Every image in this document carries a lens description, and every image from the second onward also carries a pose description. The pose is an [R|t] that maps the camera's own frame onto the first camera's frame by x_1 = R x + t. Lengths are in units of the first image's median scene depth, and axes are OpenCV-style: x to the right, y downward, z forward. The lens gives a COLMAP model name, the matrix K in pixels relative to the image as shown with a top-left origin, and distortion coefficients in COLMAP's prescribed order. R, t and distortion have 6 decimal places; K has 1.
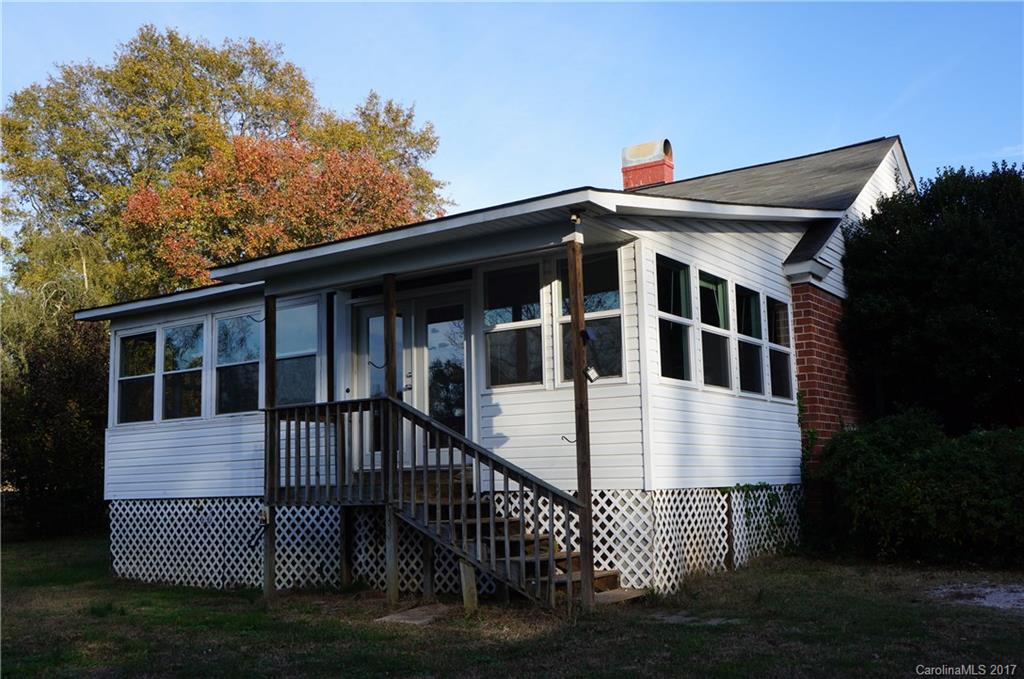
lens RADIAL K [[1037.0, 0, 509.5], [0, 1037.0, 340.9], [0, 0, 1]] dist [-0.006571, 0.000000]
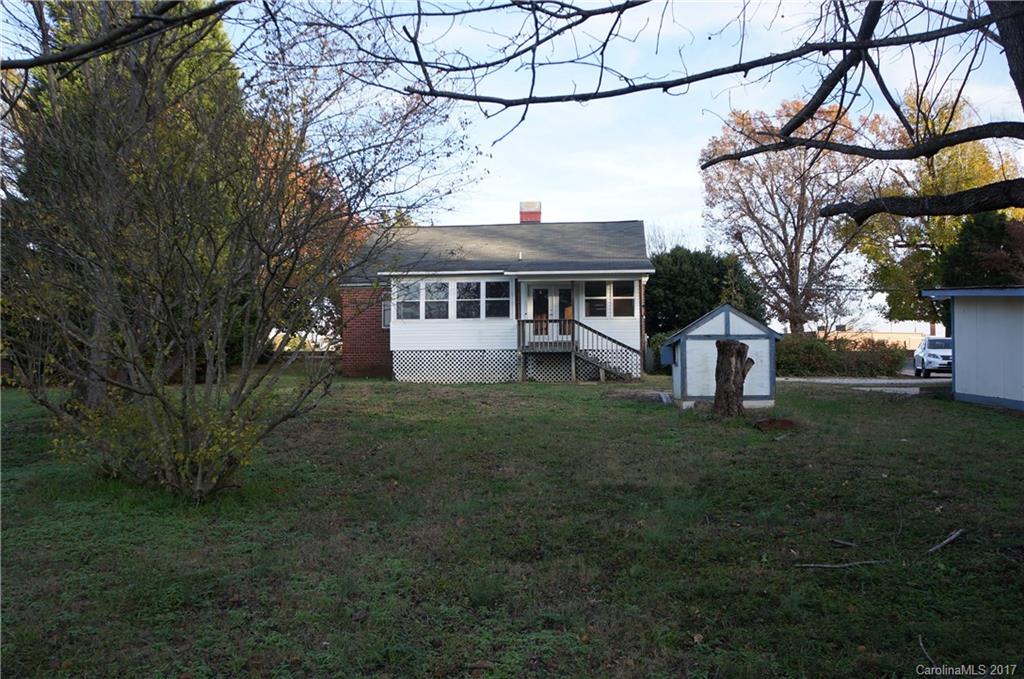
lens RADIAL K [[834.6, 0, 512.9], [0, 834.6, 341.4], [0, 0, 1]] dist [-0.008769, -0.003679]
pose [[0.879068, 0.036207, 0.475318, -1.202693], [-0.085978, 0.992802, 0.083384, -0.062494], [-0.468878, -0.114167, 0.875854, -0.956097]]
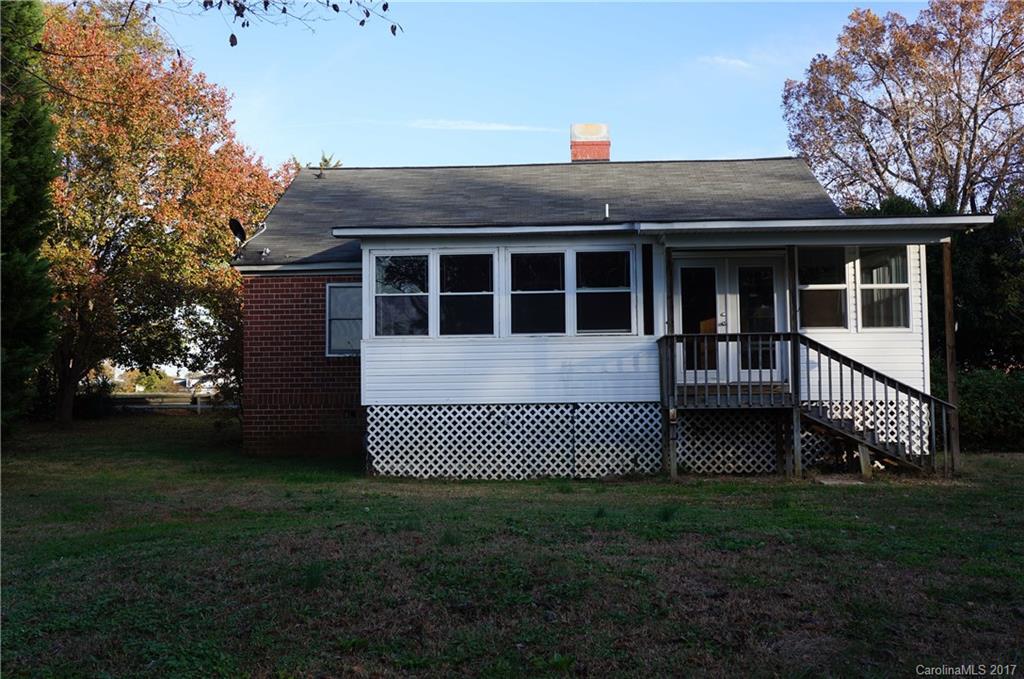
lens RADIAL K [[1037.0, 0, 505.6], [0, 1037.0, 336.1], [0, 0, 1]] dist [-0.006571, 0.000000]
pose [[0.843280, 0.051606, 0.534992, -0.951969], [-0.085595, 0.995571, 0.038886, 0.029393], [-0.530616, -0.078585, 0.843962, 0.012460]]
